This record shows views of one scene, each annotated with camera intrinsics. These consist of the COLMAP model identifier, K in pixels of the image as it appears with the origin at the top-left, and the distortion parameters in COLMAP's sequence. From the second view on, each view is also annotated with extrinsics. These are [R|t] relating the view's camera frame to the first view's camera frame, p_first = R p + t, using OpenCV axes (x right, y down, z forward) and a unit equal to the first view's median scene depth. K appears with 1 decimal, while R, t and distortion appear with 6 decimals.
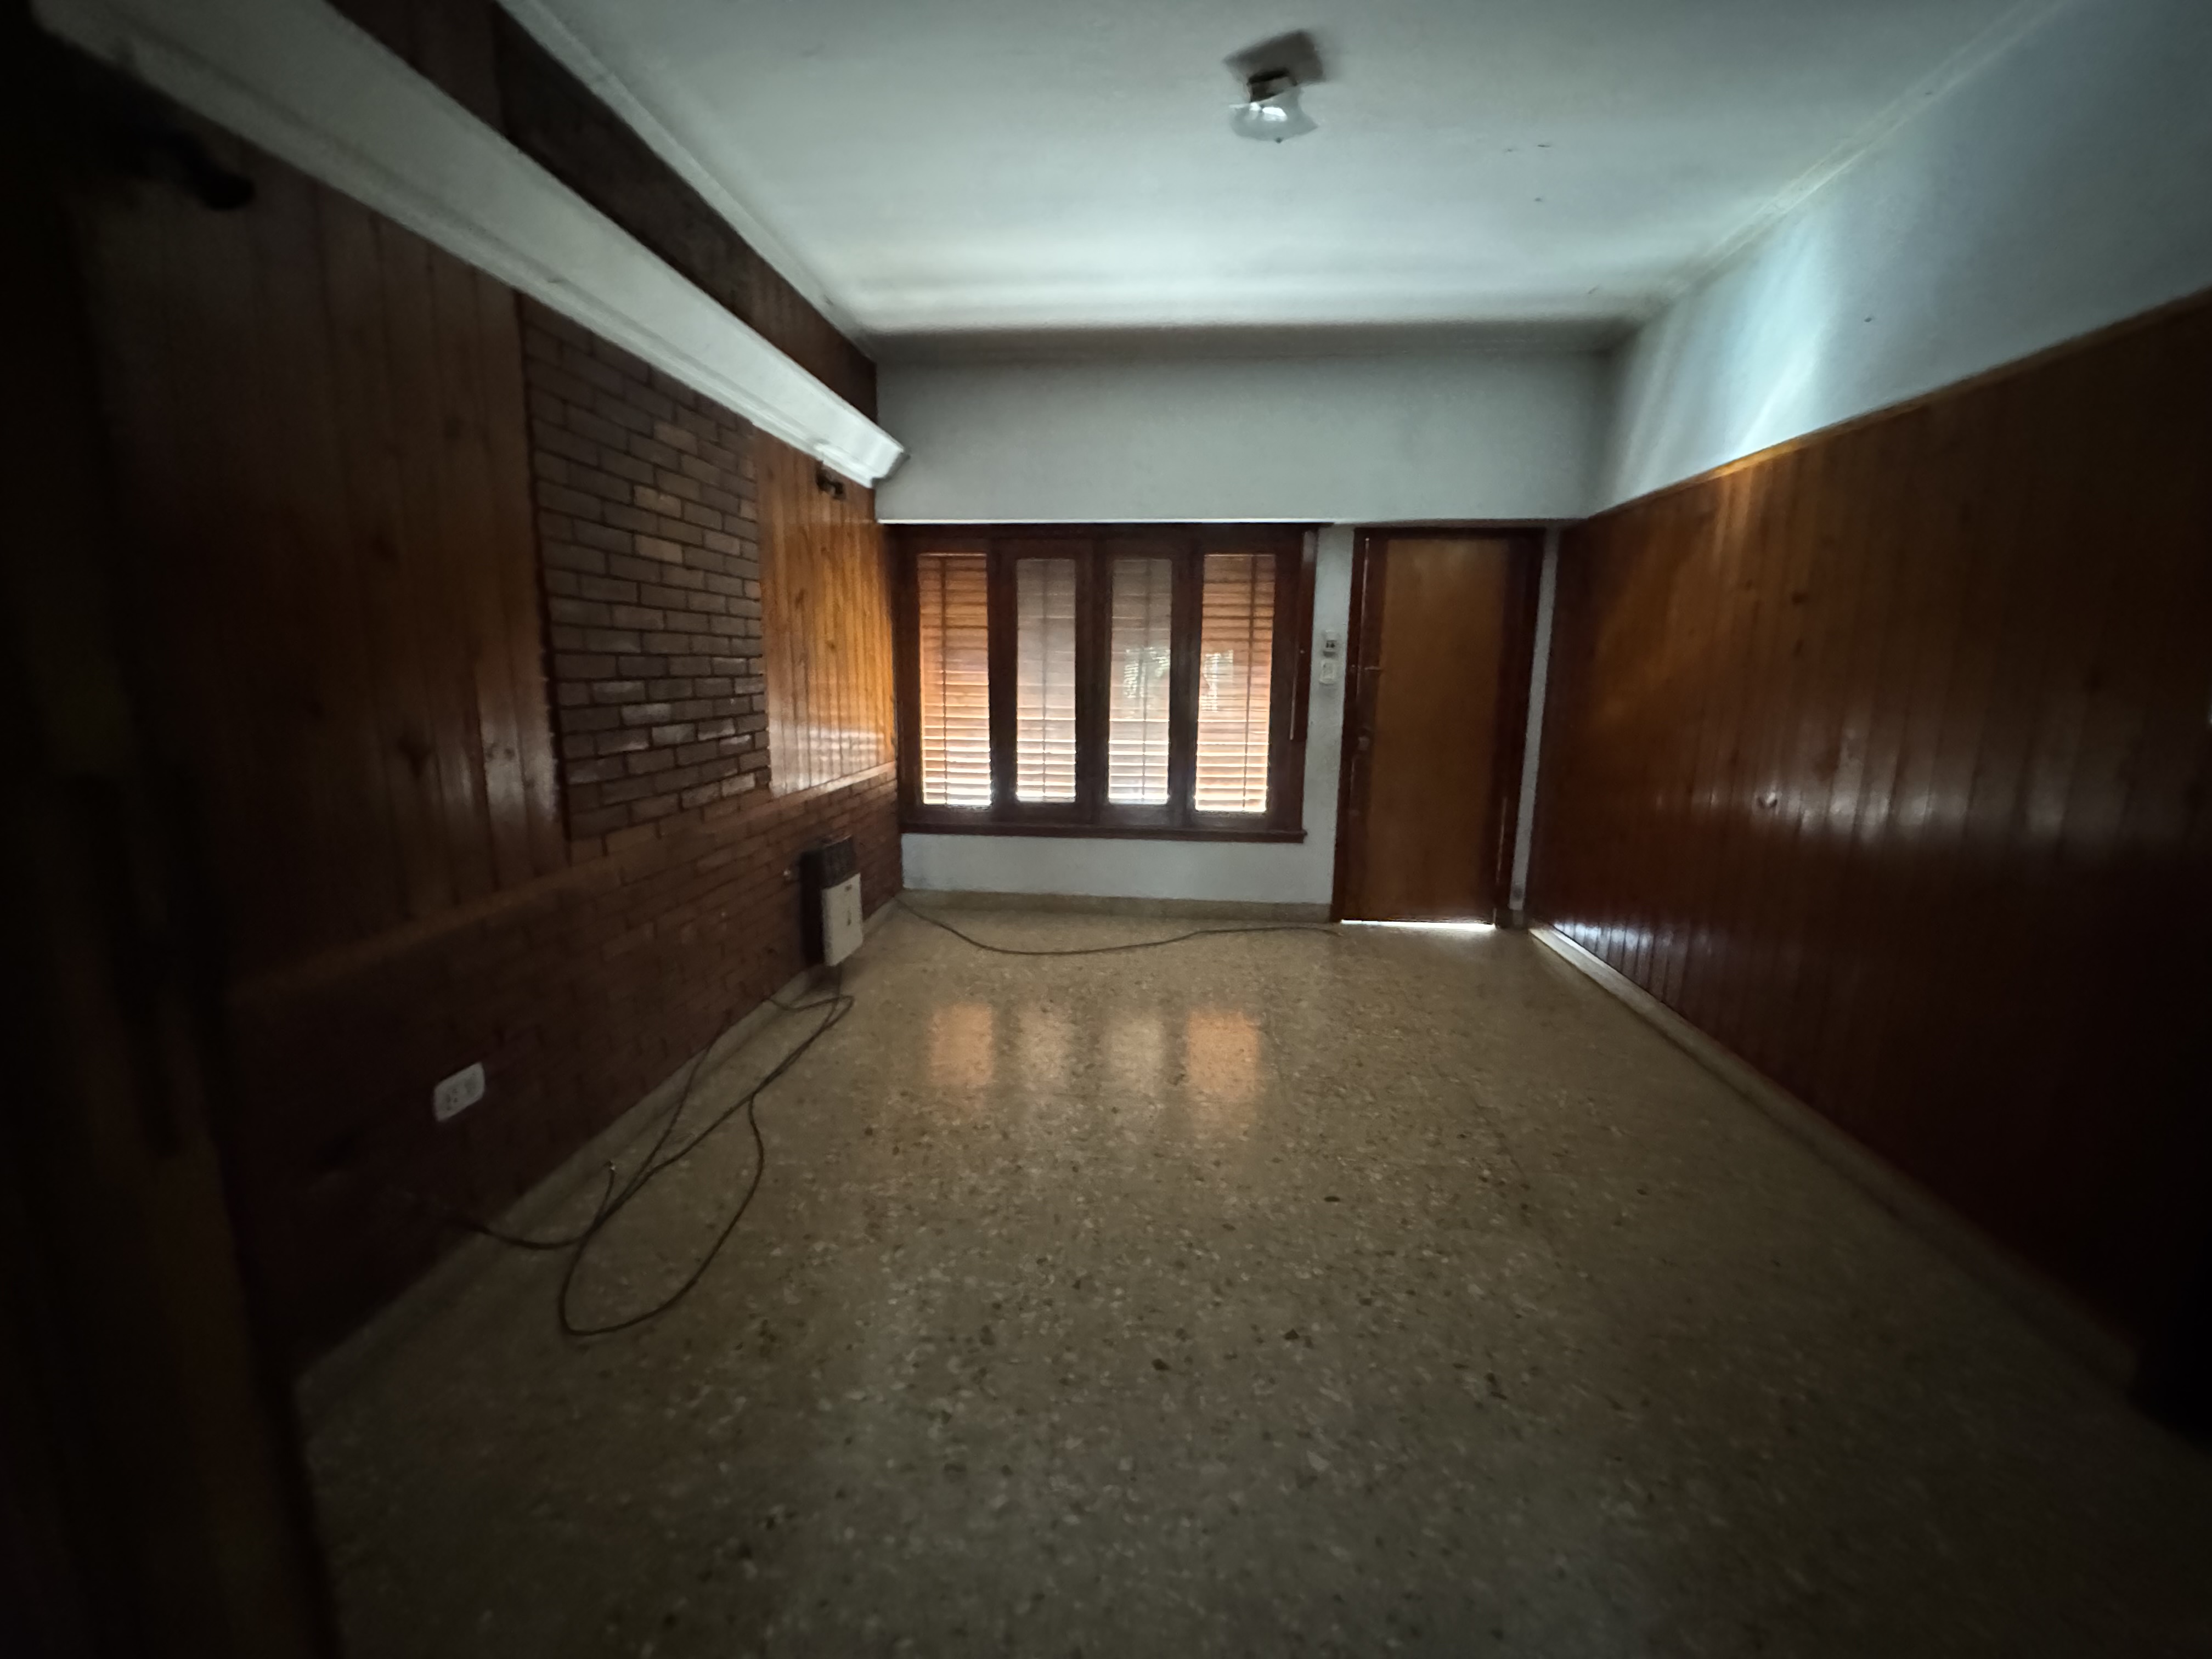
lens RADIAL K [[880.8, 0, 1111.6], [0, 880.8, 824.8], [0, 0, 1]] dist [-0.000880, -0.000113]
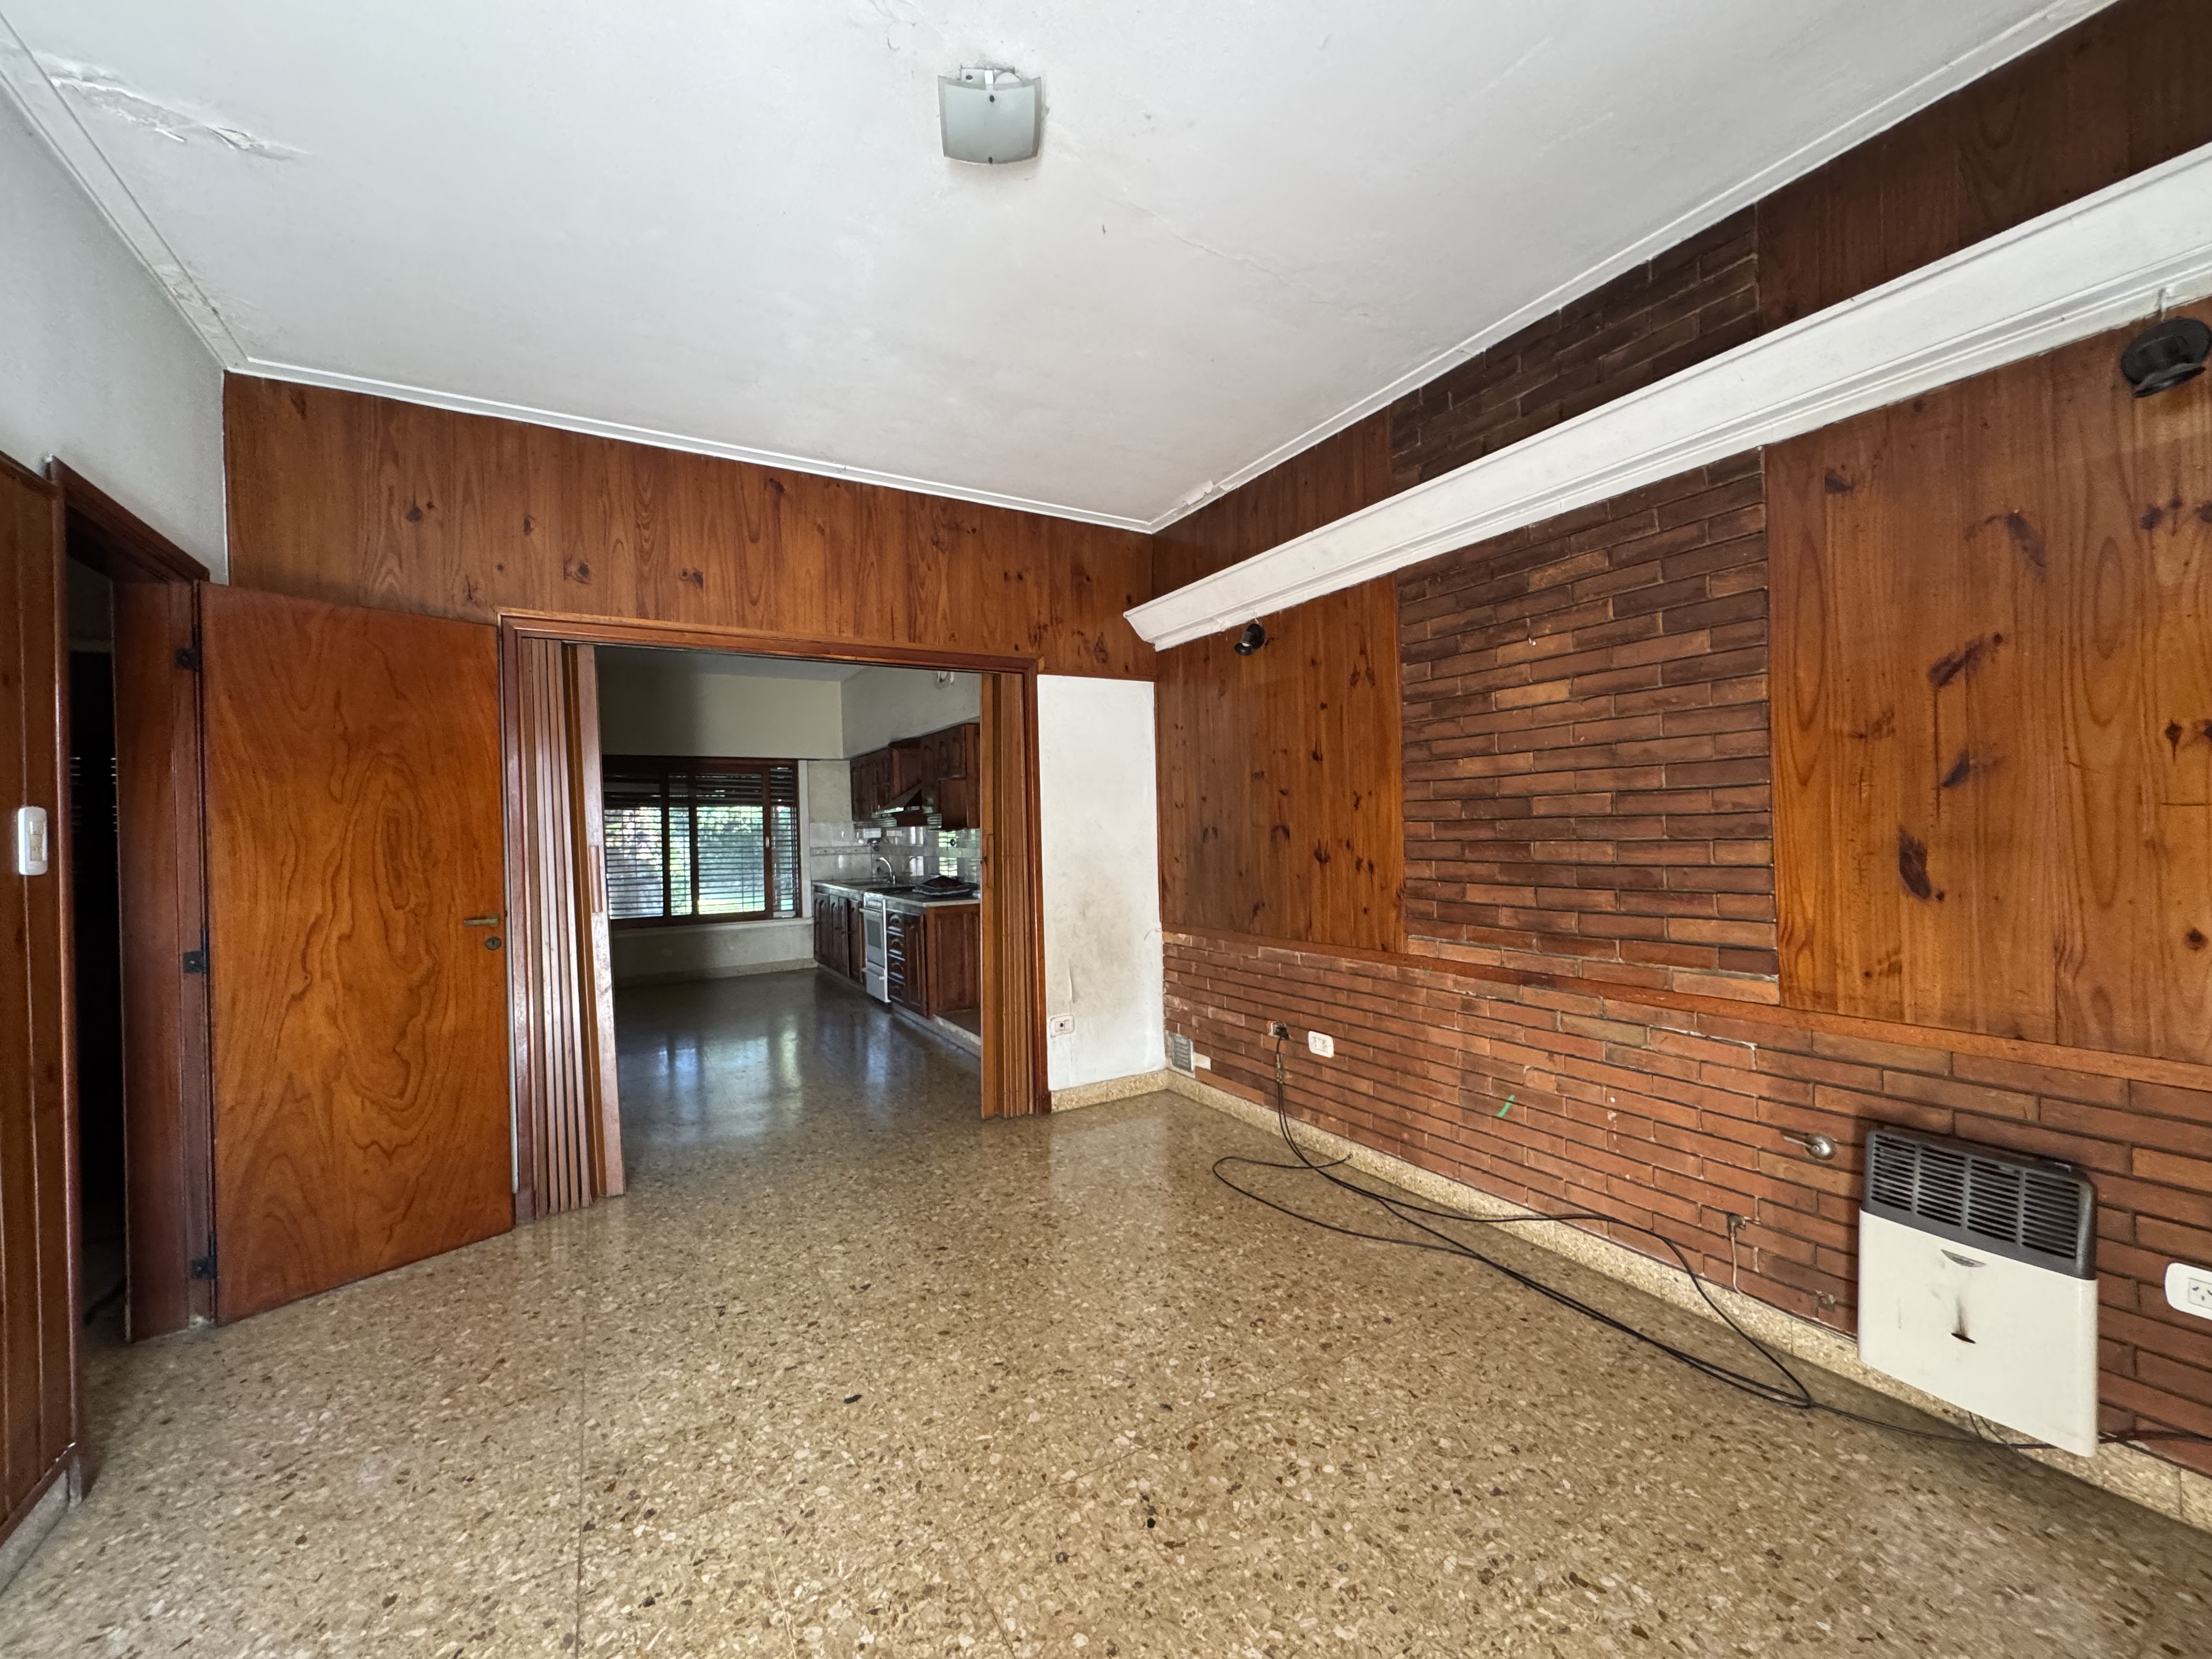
lens RADIAL K [[880.8, 0, 1110.6], [0, 880.8, 831.4], [0, 0, 1]] dist [-0.000880, -0.000113]
pose [[-0.817210, 0.012103, -0.576212, 0.334367], [-0.084476, 0.986466, 0.140529, -0.178634], [0.570115, 0.163518, -0.805128, 1.089237]]
